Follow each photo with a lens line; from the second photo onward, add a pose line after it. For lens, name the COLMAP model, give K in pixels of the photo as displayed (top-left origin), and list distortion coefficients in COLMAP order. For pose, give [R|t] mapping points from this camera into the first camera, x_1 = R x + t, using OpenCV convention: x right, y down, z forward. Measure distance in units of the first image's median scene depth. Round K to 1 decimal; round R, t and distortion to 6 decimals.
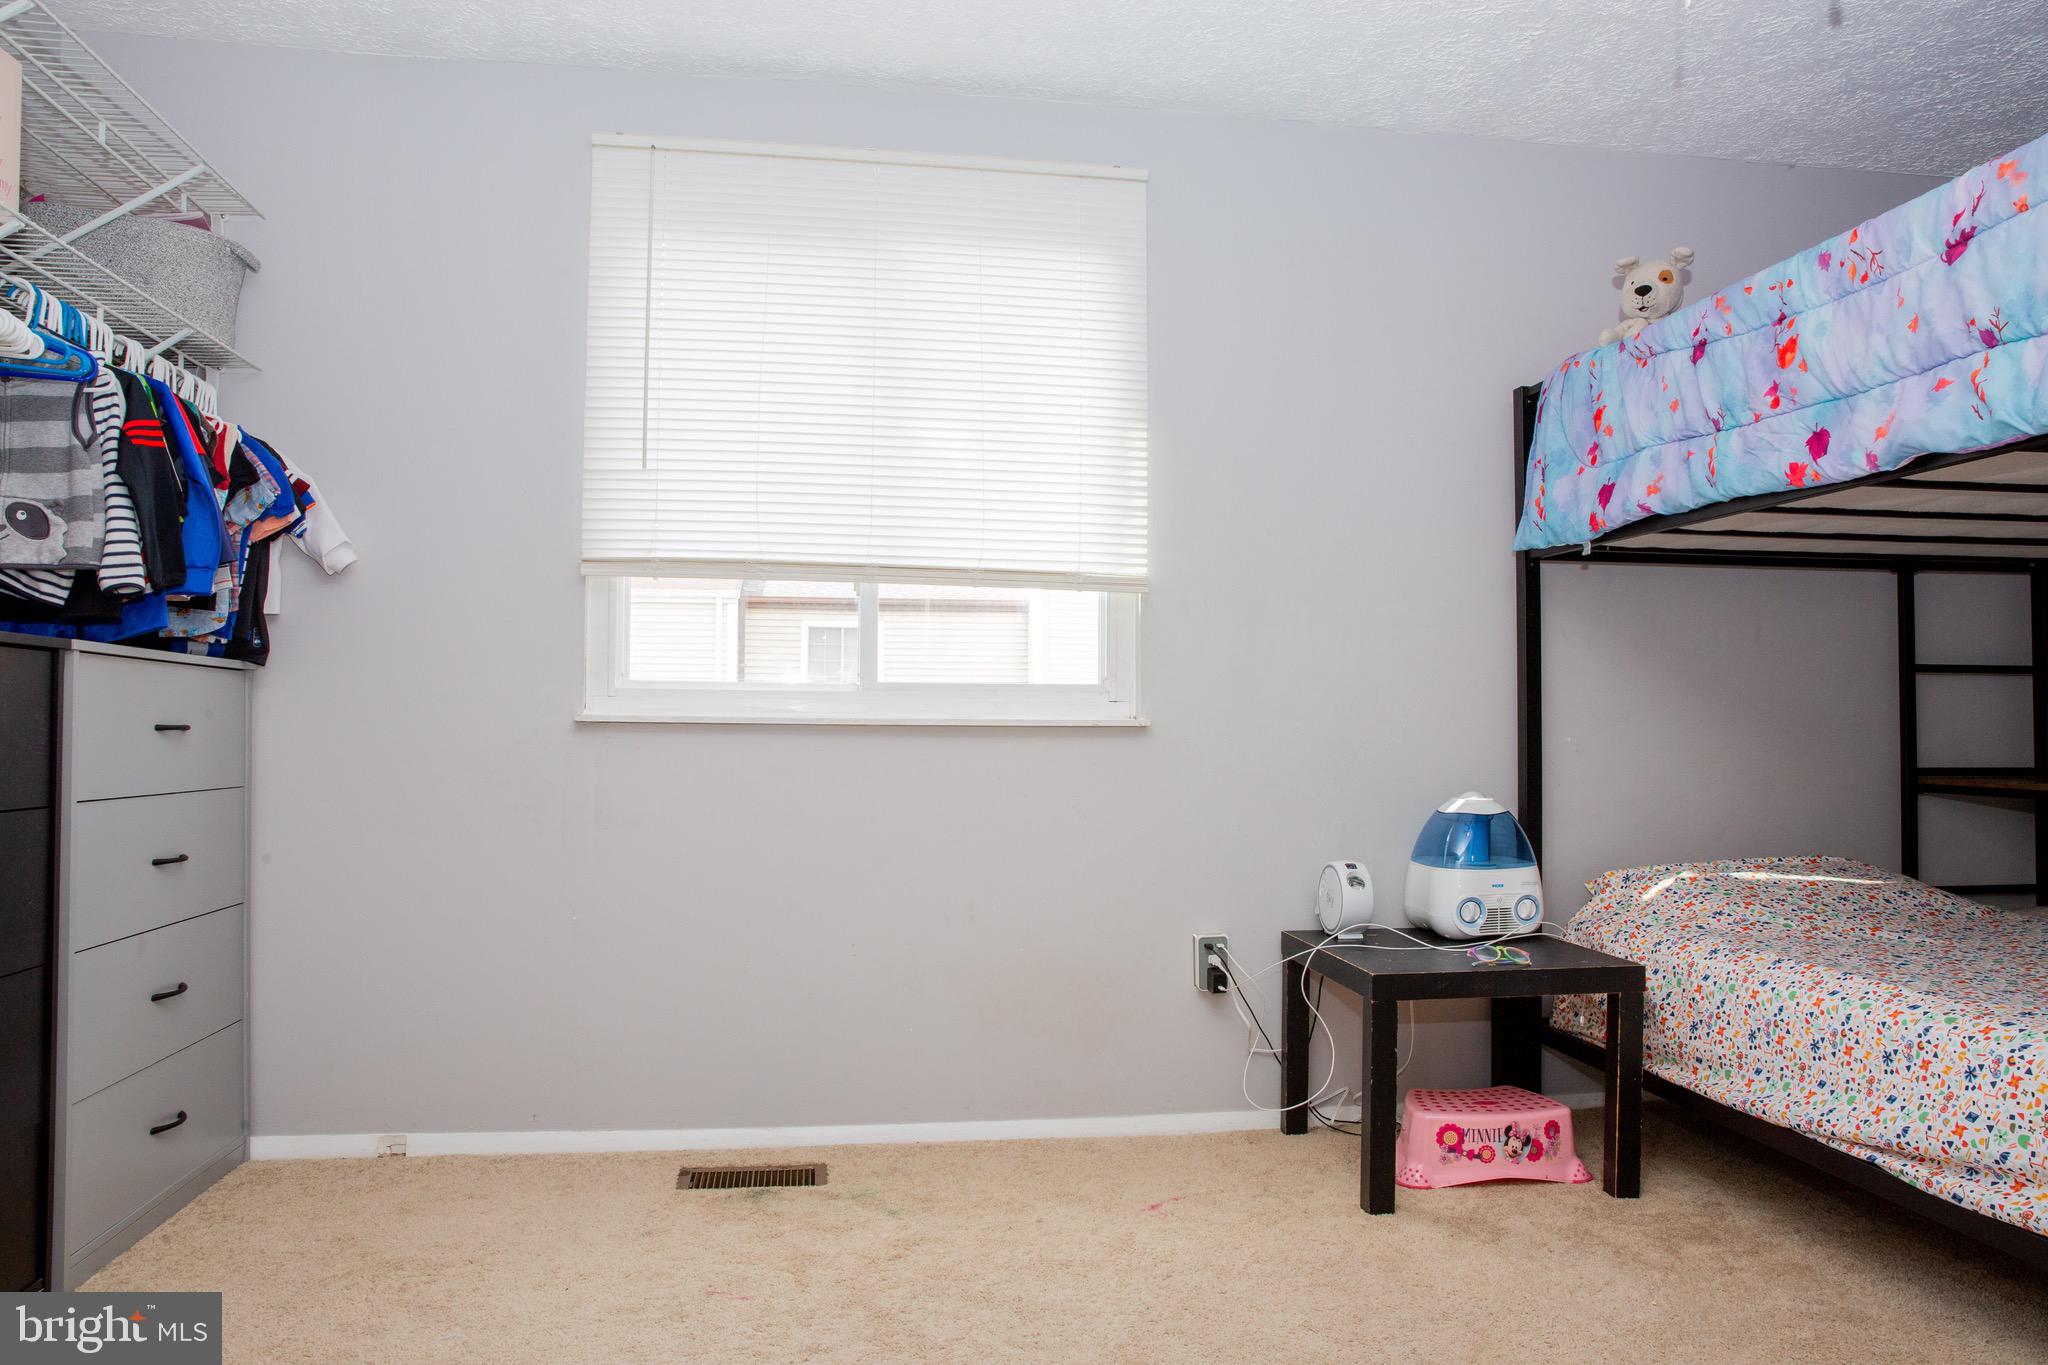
lens RADIAL K [[1371.2, 0, 1024.0], [0, 1371.2, 682.5], [0, 0, 1]] dist [-0.101930, 0.076221]
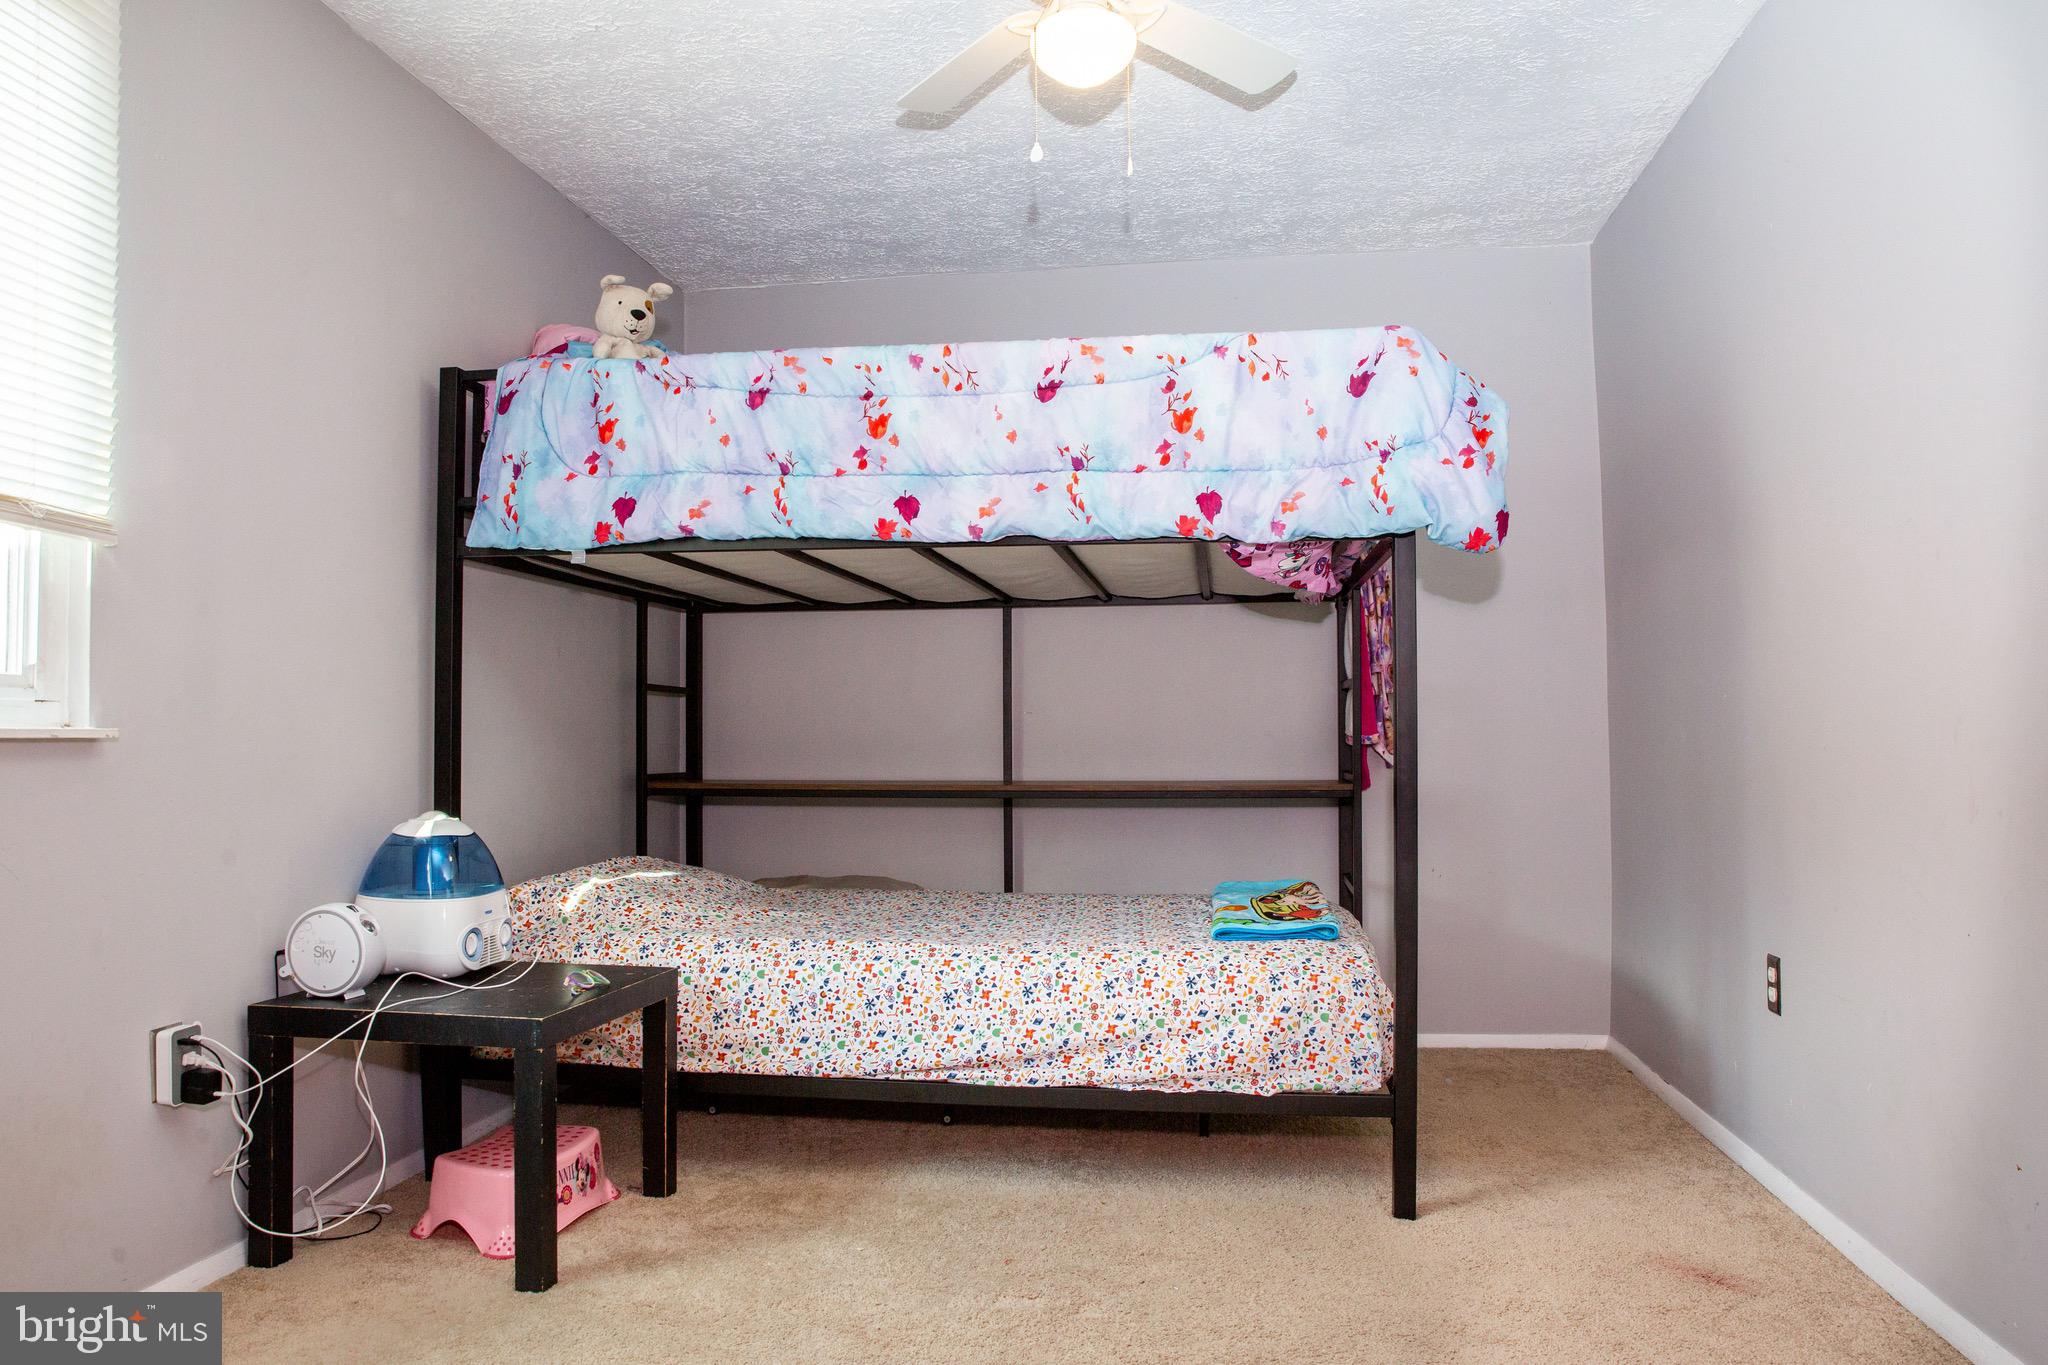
lens RADIAL K [[1437.0, 0, 1024.0], [0, 1437.0, 682.5], [0, 0, 1]] dist [-0.125694, 0.048126]
pose [[0.280107, 0.033382, 0.959388, -0.543807], [-0.028245, 0.999249, -0.026522, 0.011300], [-0.959553, -0.019669, 0.280840, 0.452177]]
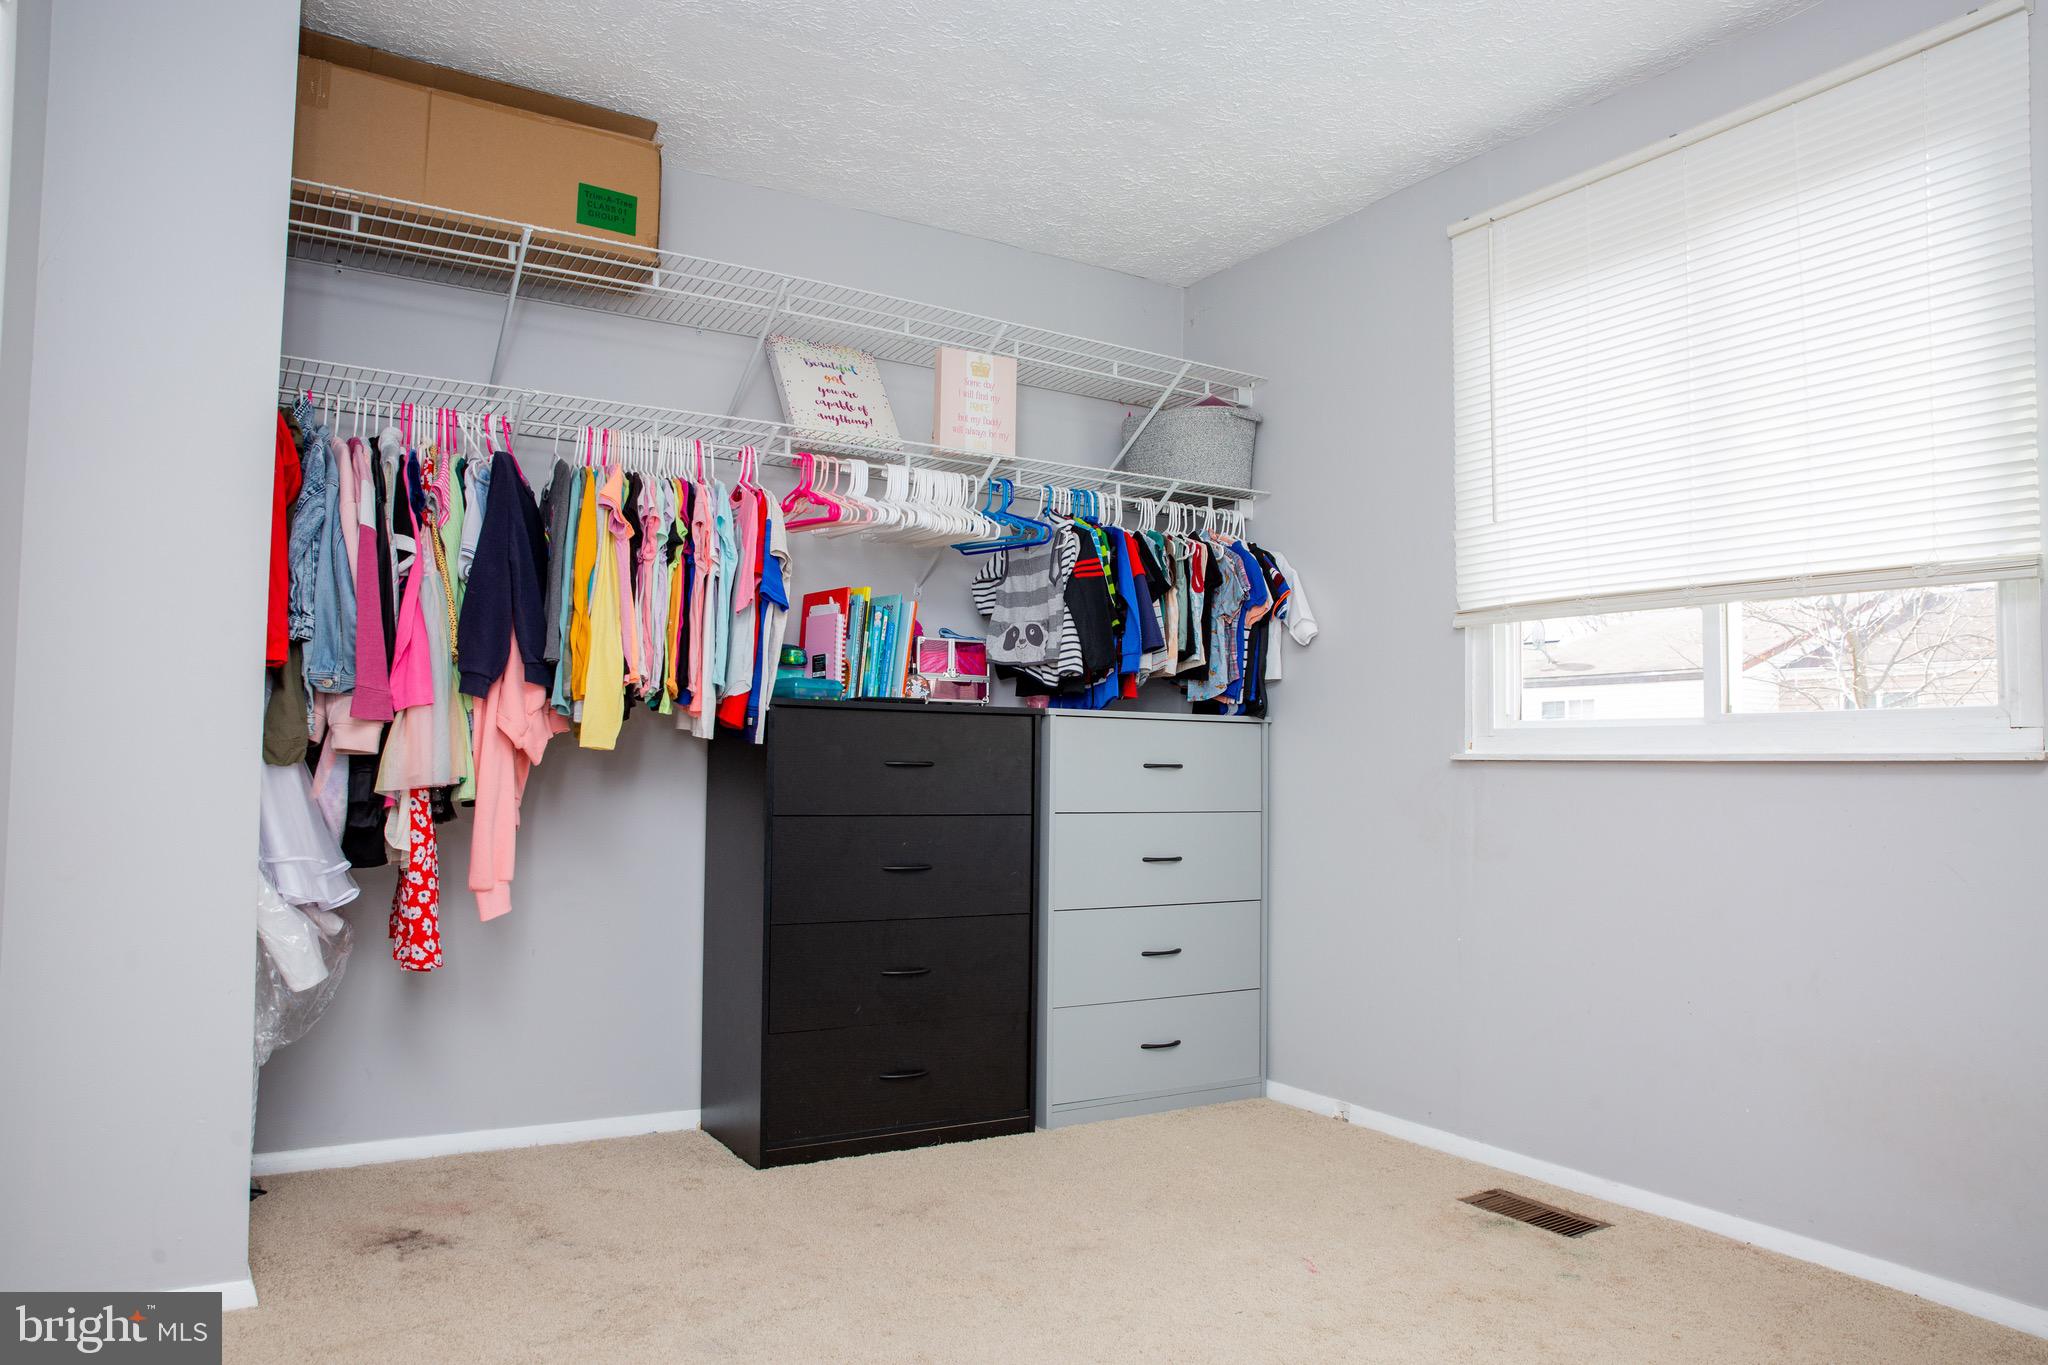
lens RADIAL K [[1371.2, 0, 1024.0], [0, 1371.2, 682.5], [0, 0, 1]] dist [-0.101930, 0.076221]
pose [[0.397919, -0.057403, -0.915623, 0.633517], [0.023575, 0.998351, -0.052344, 0.017807], [0.917118, -0.000757, 0.398616, 0.279916]]
